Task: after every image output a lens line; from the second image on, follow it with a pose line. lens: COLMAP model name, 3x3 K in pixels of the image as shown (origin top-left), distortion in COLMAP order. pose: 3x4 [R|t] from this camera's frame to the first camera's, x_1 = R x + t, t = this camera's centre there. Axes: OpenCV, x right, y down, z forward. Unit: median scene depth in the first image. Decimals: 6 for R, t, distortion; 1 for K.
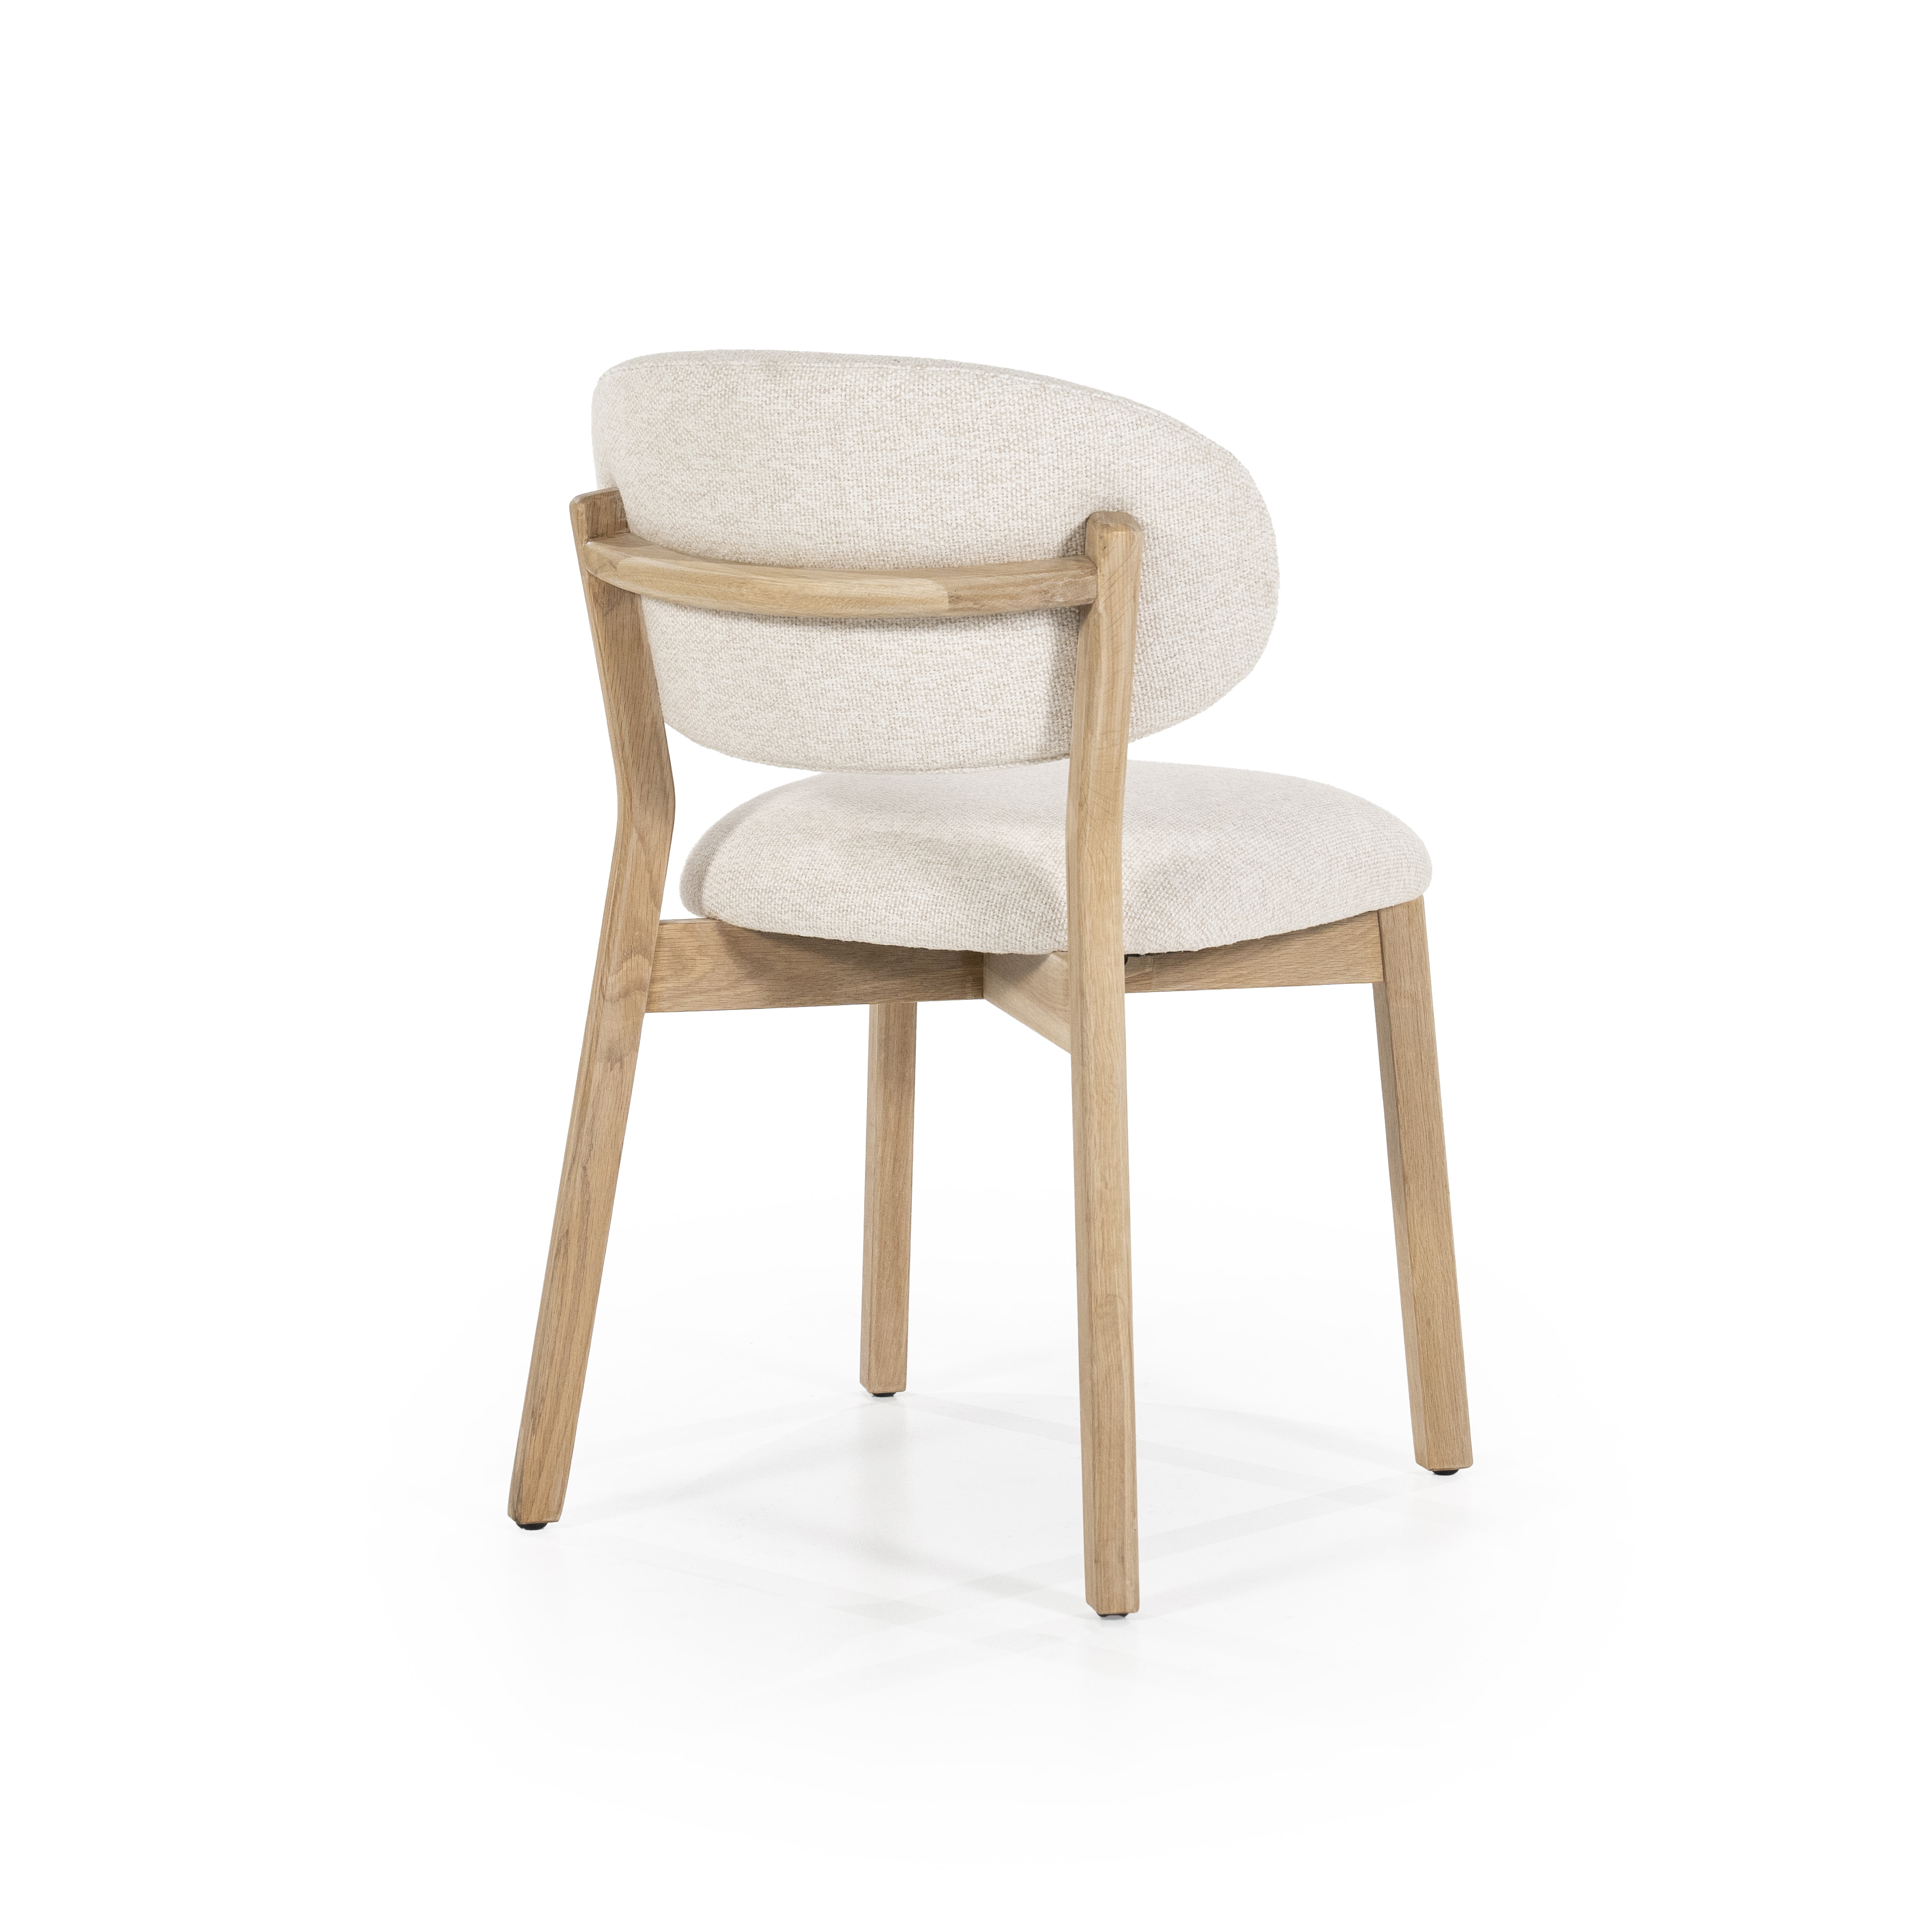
lens RADIAL K [[5440.3, 0, 966.0], [0, 5440.3, 966.0], [0, 0, 1]] dist [0.305782, 0.929186]
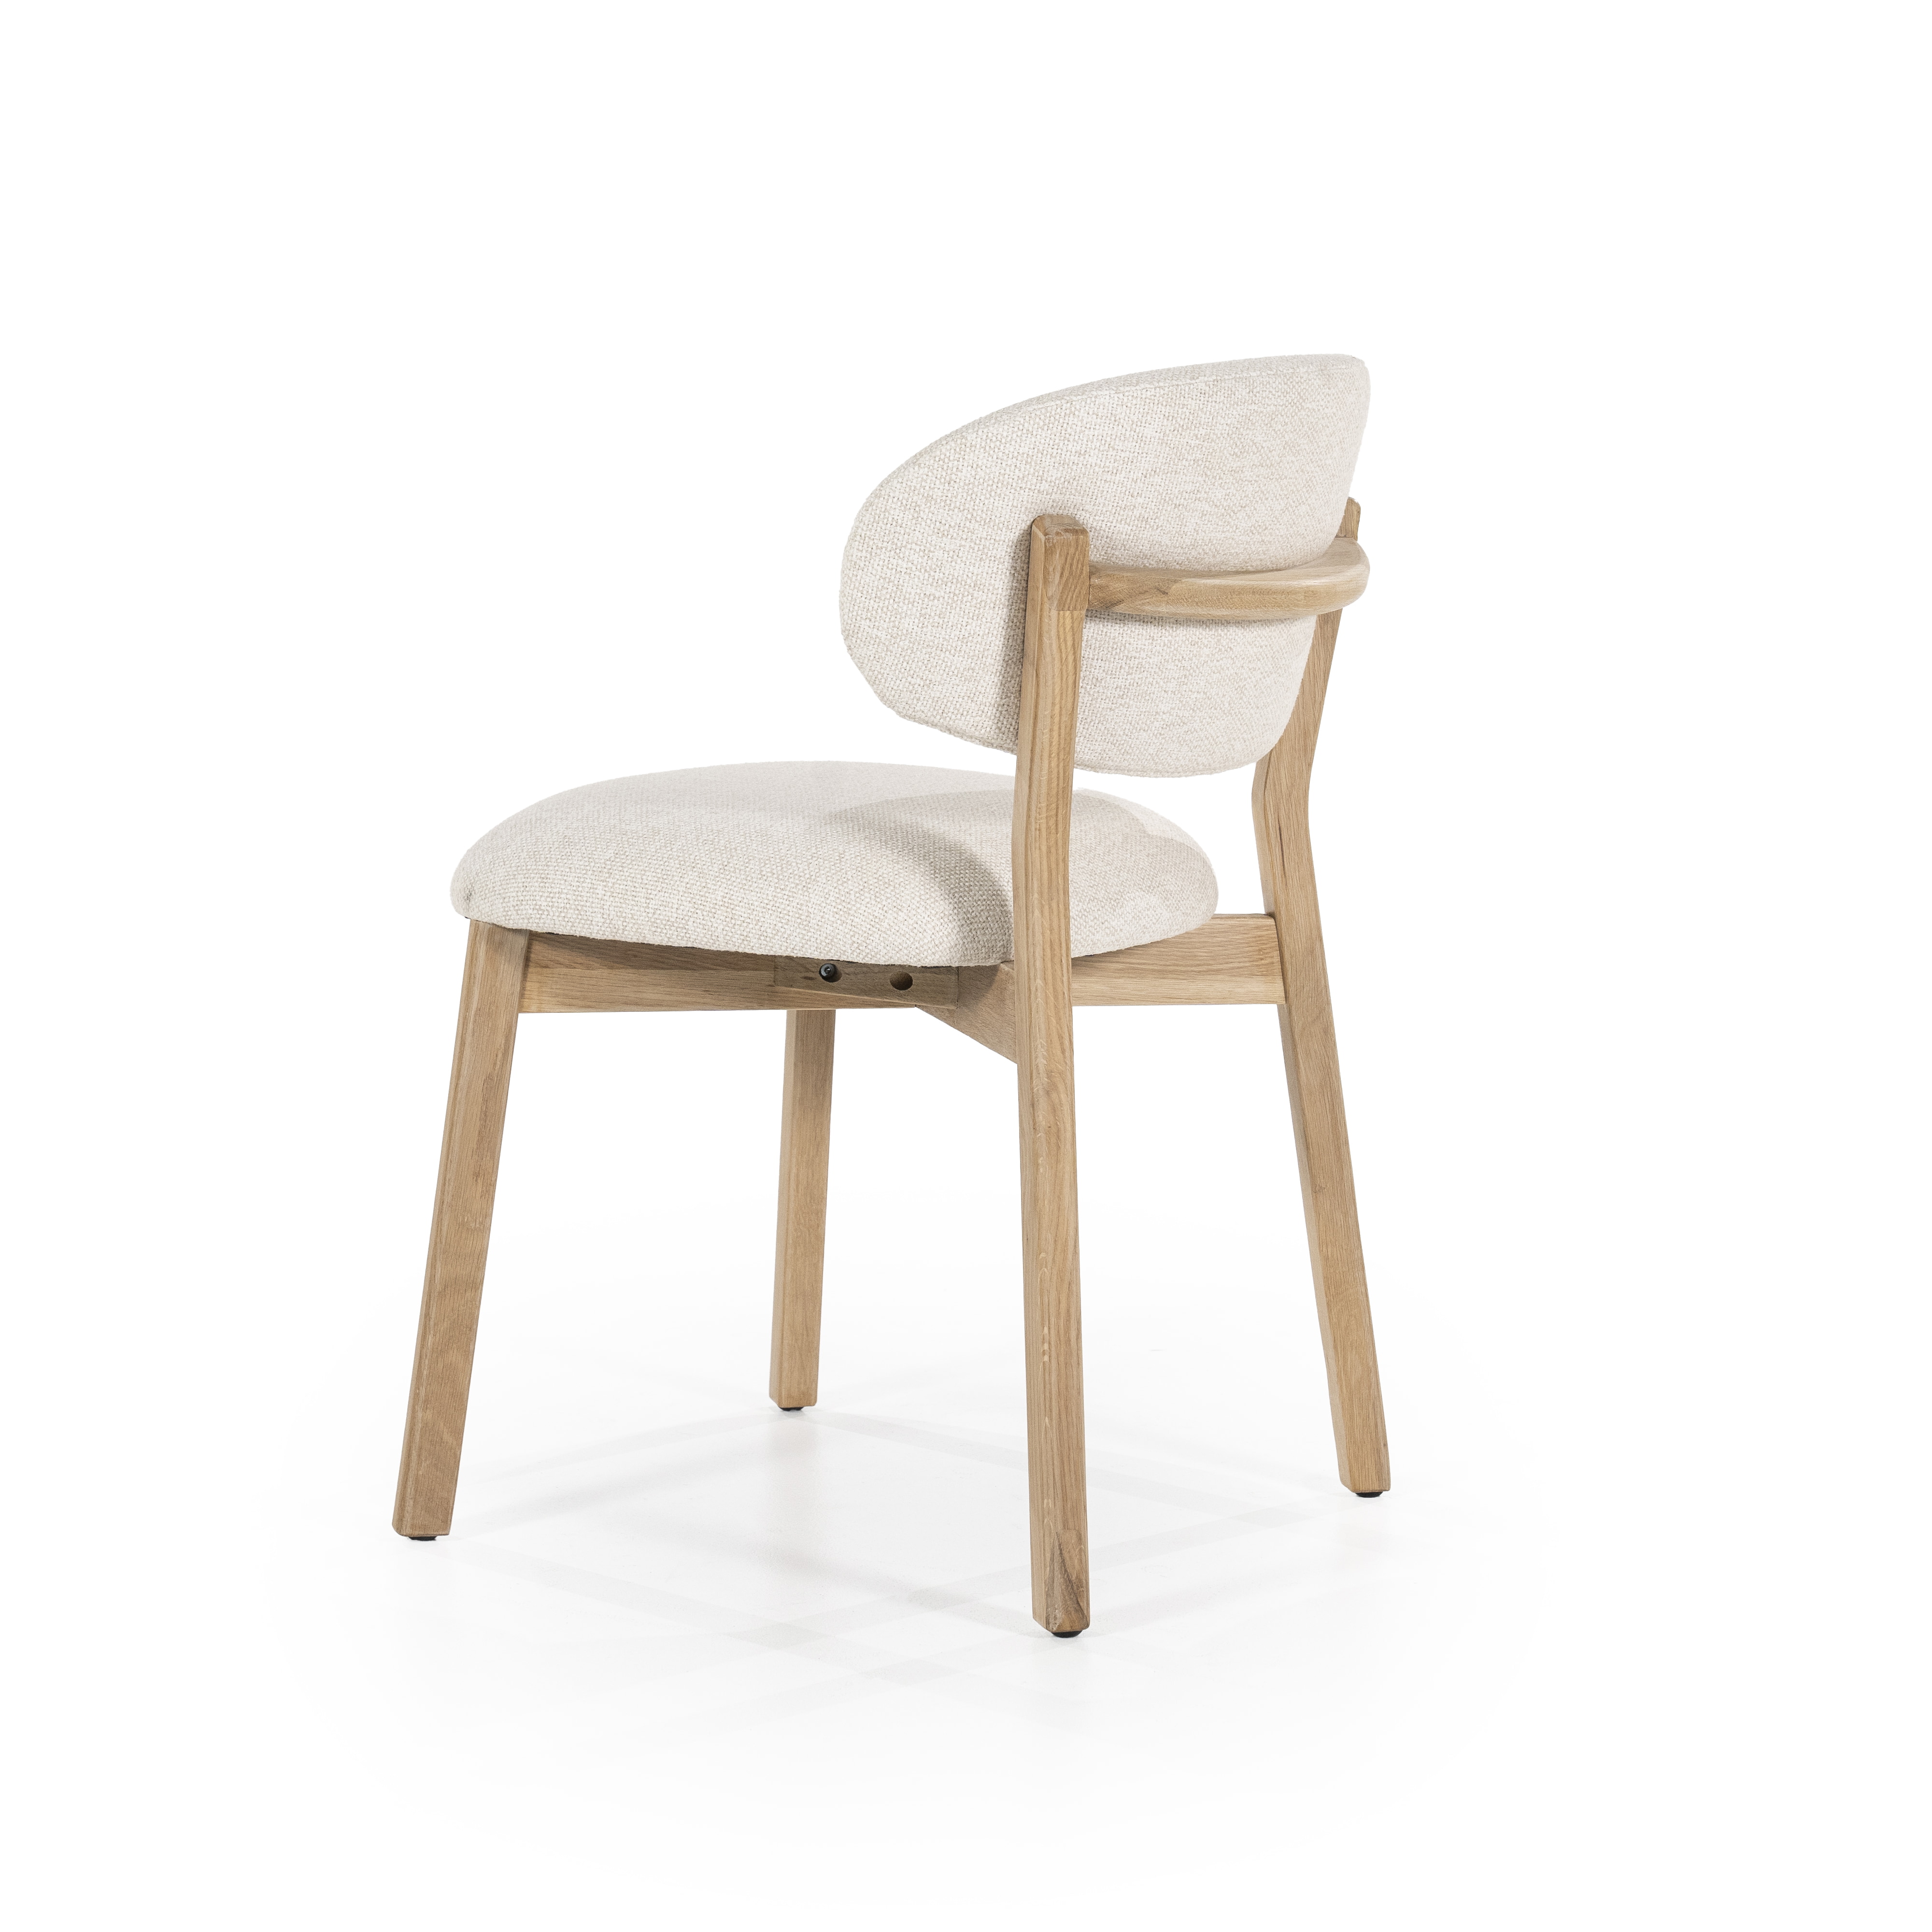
lens RADIAL K [[5440.3, 0, 966.0], [0, 5440.3, 966.0], [0, 0, 1]] dist [0.305782, 0.929186]
pose [[0.012146, -0.154548, 0.987911, -1.045948], [0.129464, 0.979911, 0.151705, -0.162424], [-0.991510, 0.126056, 0.031911, 1.036511]]
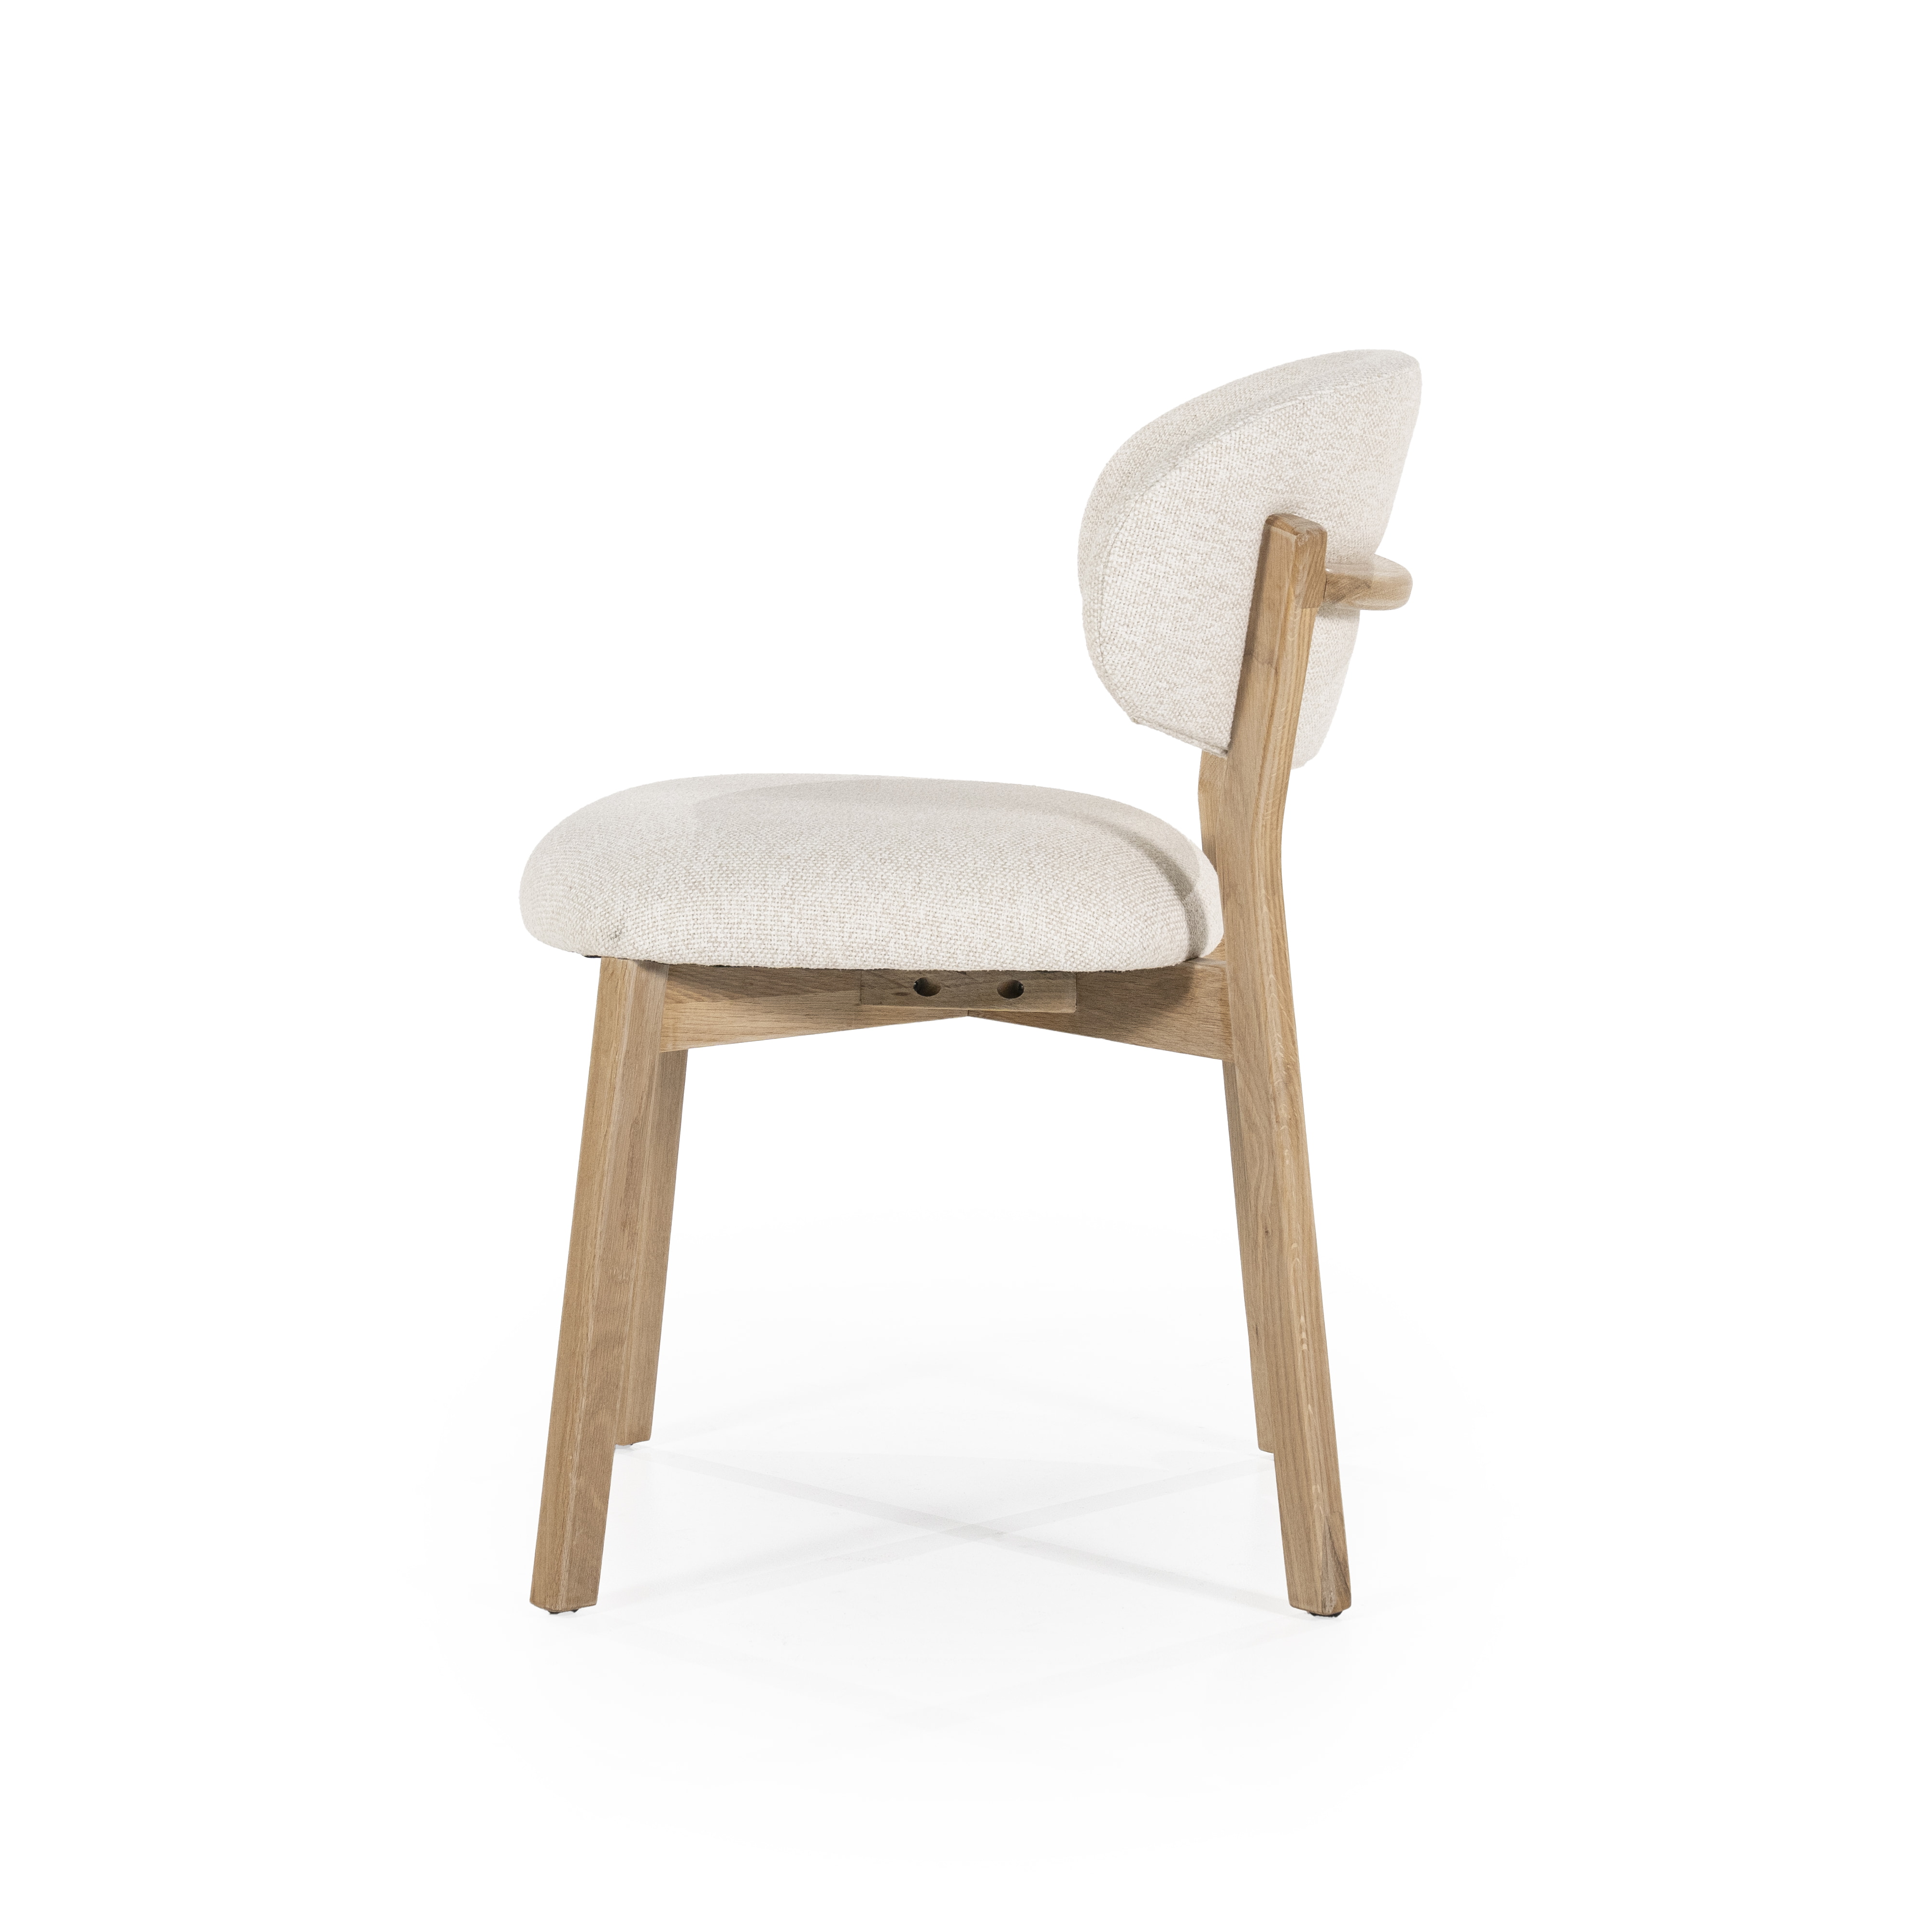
lens RADIAL K [[5440.3, 0, 966.0], [0, 5440.3, 966.0], [0, 0, 1]] dist [0.305782, 0.929186]
pose [[-0.479928, -0.142712, 0.865623, -0.907804], [0.106400, 0.969929, 0.218900, -0.234483], [-0.870832, 0.197159, -0.450311, 1.553232]]
